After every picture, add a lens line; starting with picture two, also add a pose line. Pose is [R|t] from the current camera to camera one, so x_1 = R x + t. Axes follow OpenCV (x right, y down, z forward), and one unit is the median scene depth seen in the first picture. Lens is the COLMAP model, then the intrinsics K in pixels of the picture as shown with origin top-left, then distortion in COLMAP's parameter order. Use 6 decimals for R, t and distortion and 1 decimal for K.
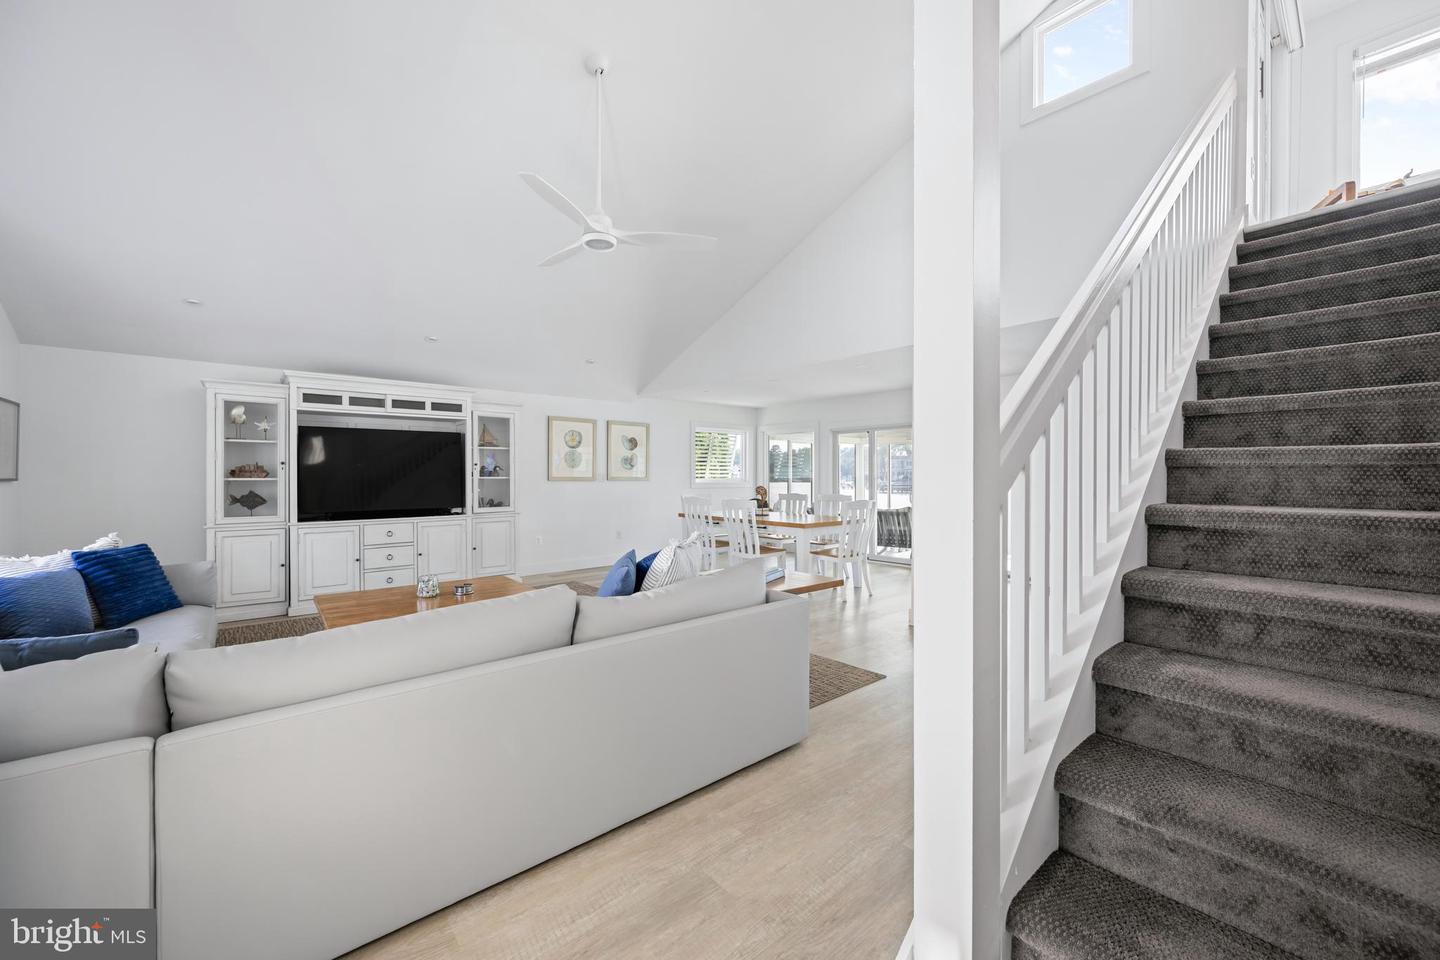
lens RADIAL K [[562.0, 0, 715.6], [0, 562.0, 476.6], [0, 0, 1]] dist [0.000520, 0.000011]
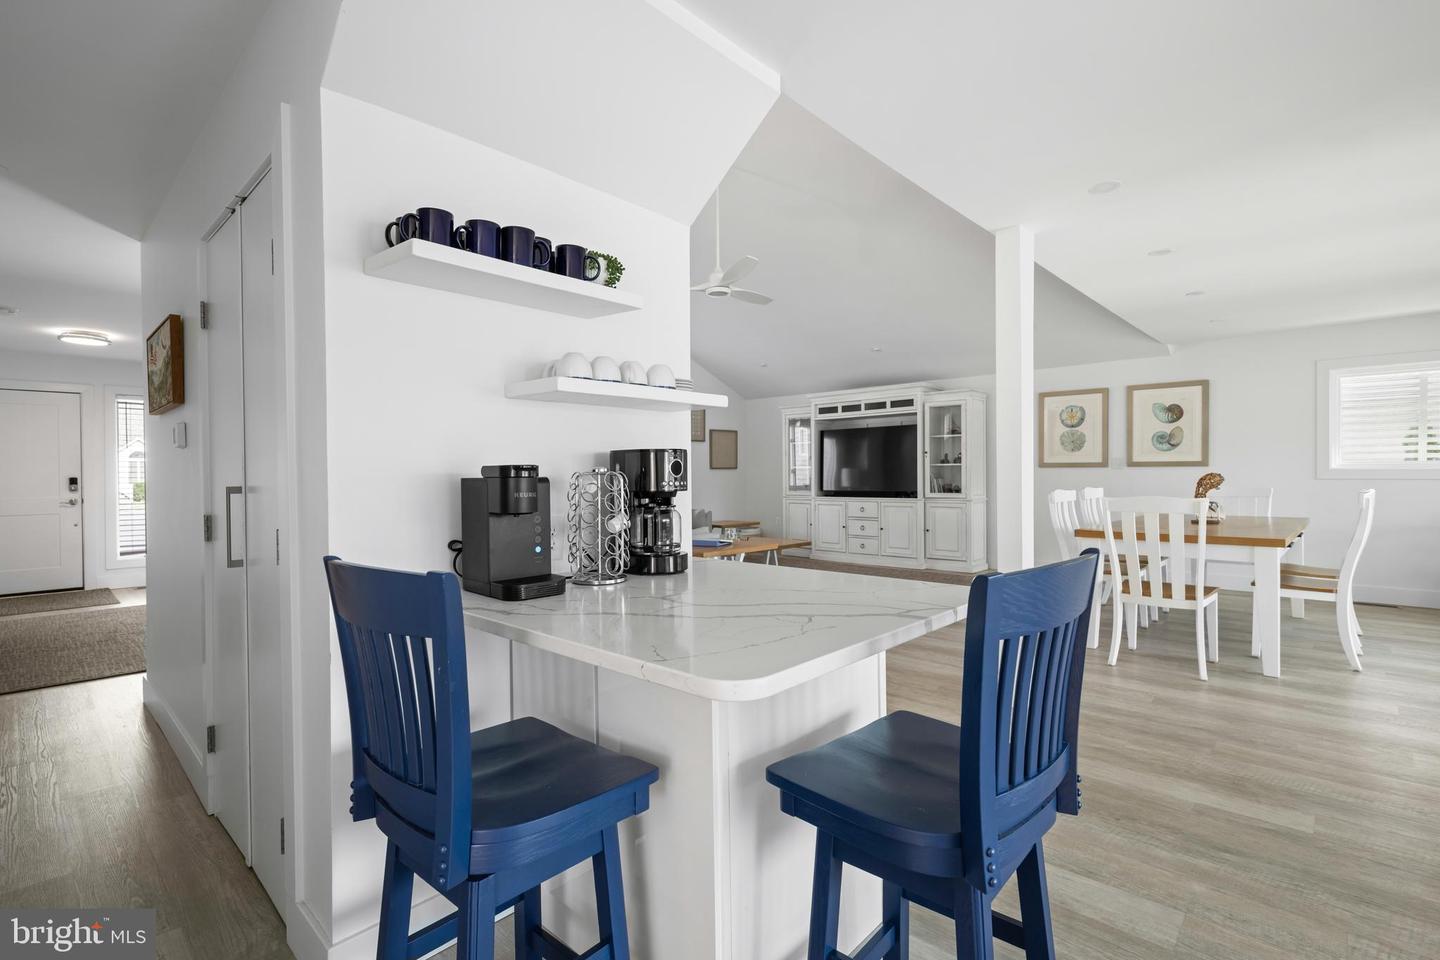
lens RADIAL K [[676.2, 0, 727.1], [0, 676.2, 481.7], [0, 0, 1]] dist [0.000837, -0.000078]
pose [[0.118441, 0.011228, -0.992898, 0.917007], [0.007582, 0.999897, 0.012212, 0.017782], [0.992932, -0.008975, 0.118343, 0.520811]]
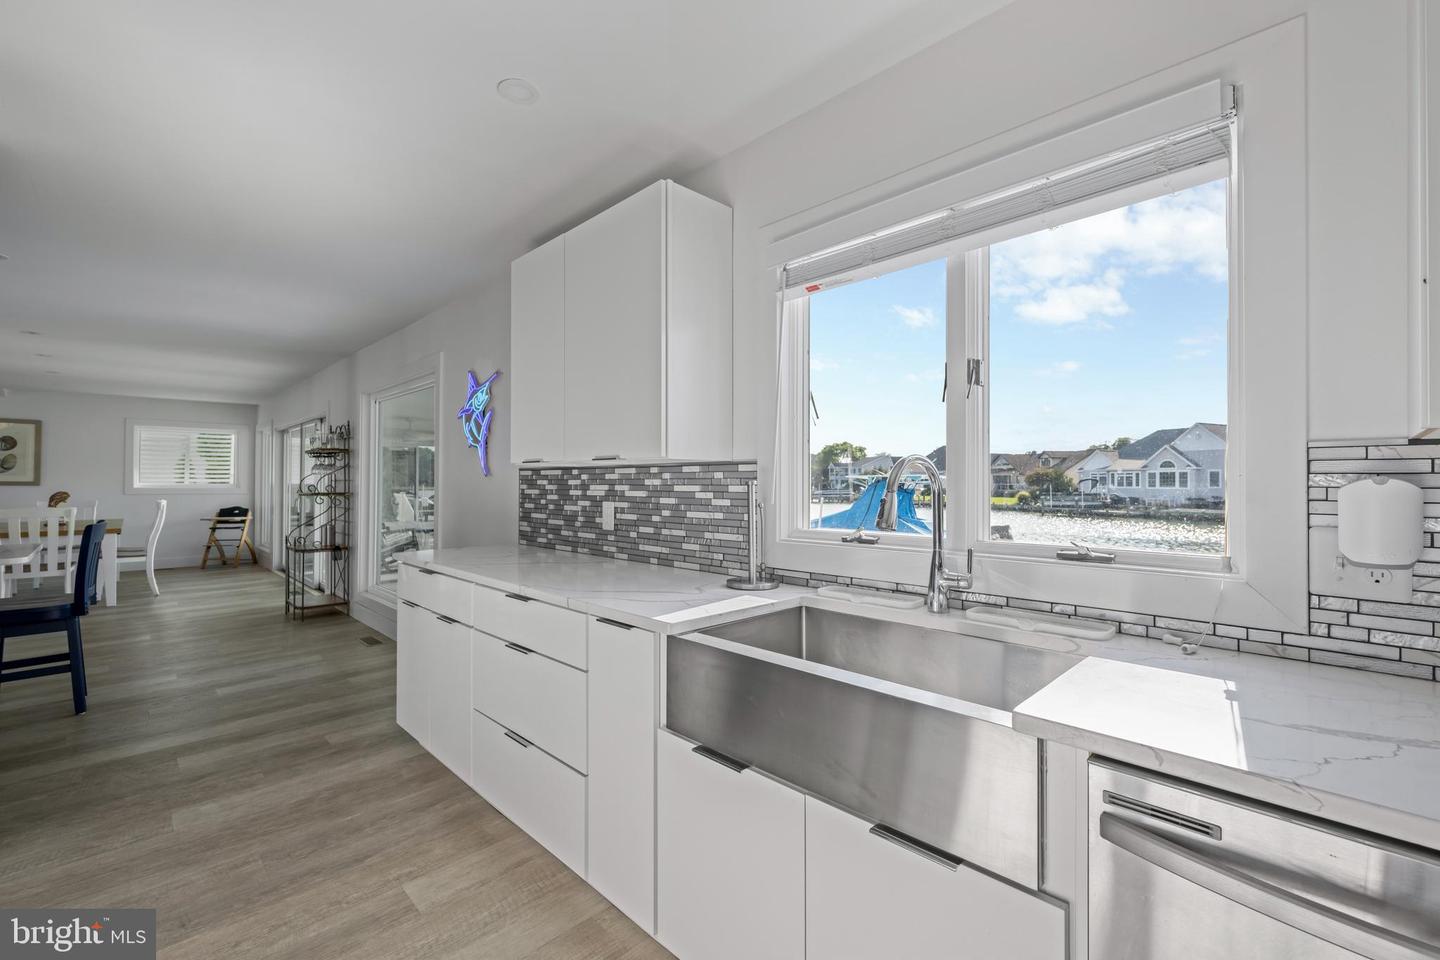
lens RADIAL K [[622.8, 0, 720.0], [0, 622.8, 480.0], [0, 0, 1]] dist [0.000158, -0.000075]
pose [[0.998050, 0.005646, 0.062165, 1.338991], [-0.005216, 0.999961, -0.007077, 0.000534], [-0.062202, 0.006739, 0.998041, -0.060226]]
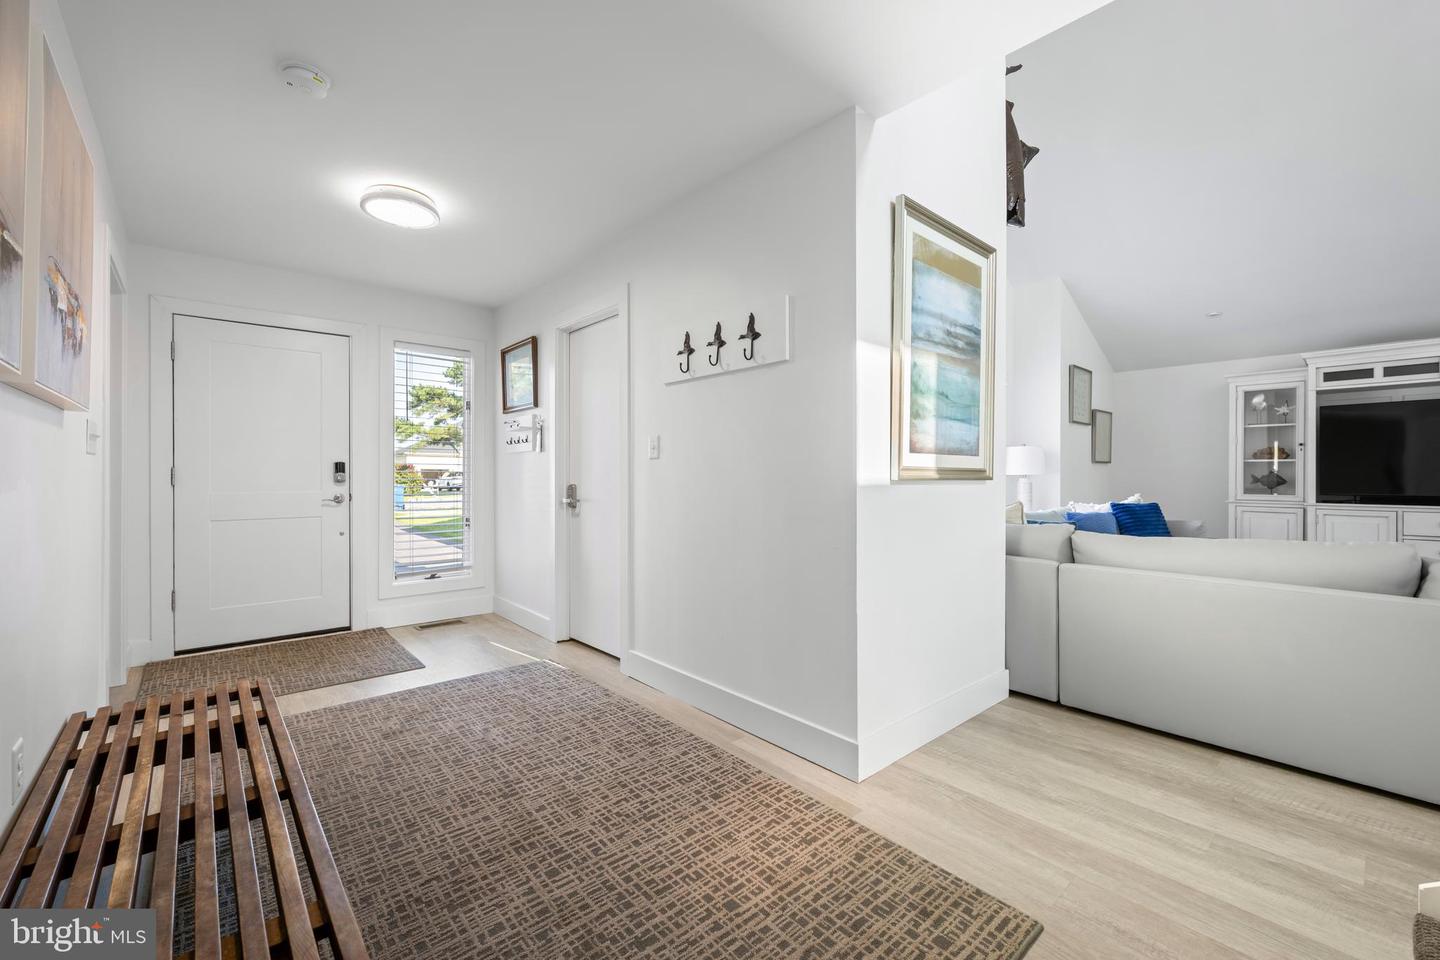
lens RADIAL K [[600.5, 0, 720.0], [0, 600.5, 480.0], [0, 0, 1]] dist [0.010019, 0.000214]
pose [[0.025716, 0.011182, -0.999607, 0.286601], [-0.002356, 0.999935, 0.011126, 0.028698], [0.999667, 0.002069, 0.025741, -0.081321]]
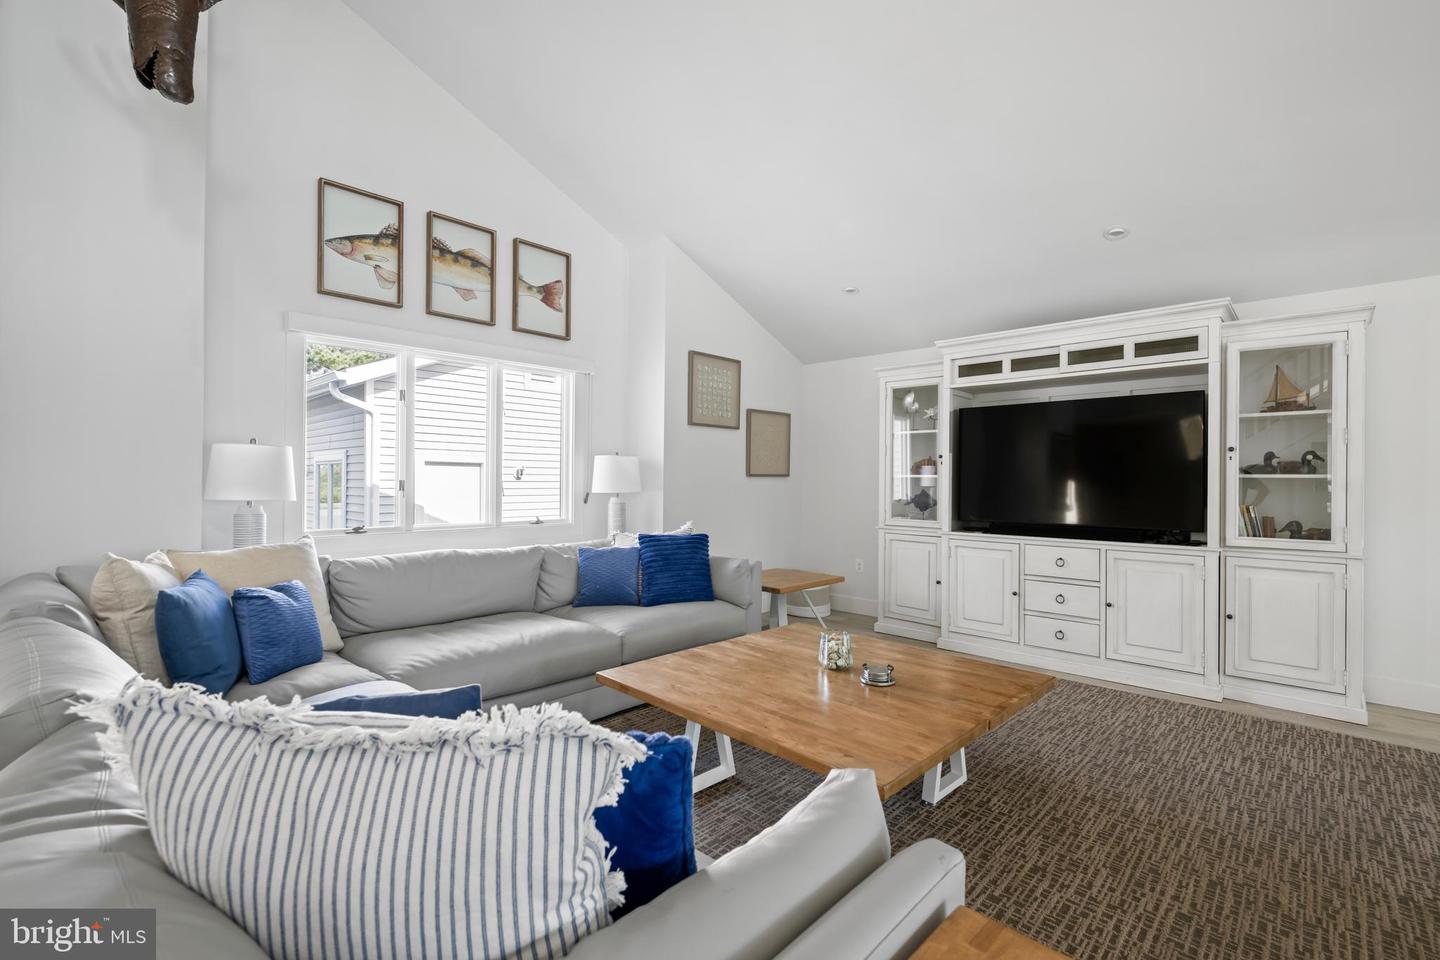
lens RADIAL K [[635.4, 0, 720.0], [0, 635.4, 480.0], [0, 0, 1]] dist [-0.002692, -0.000528]
pose [[0.100346, 0.002590, -0.994949, 0.101511], [-0.009589, 0.999953, 0.001636, 0.010611], [0.994906, 0.009376, 0.100366, 0.547485]]
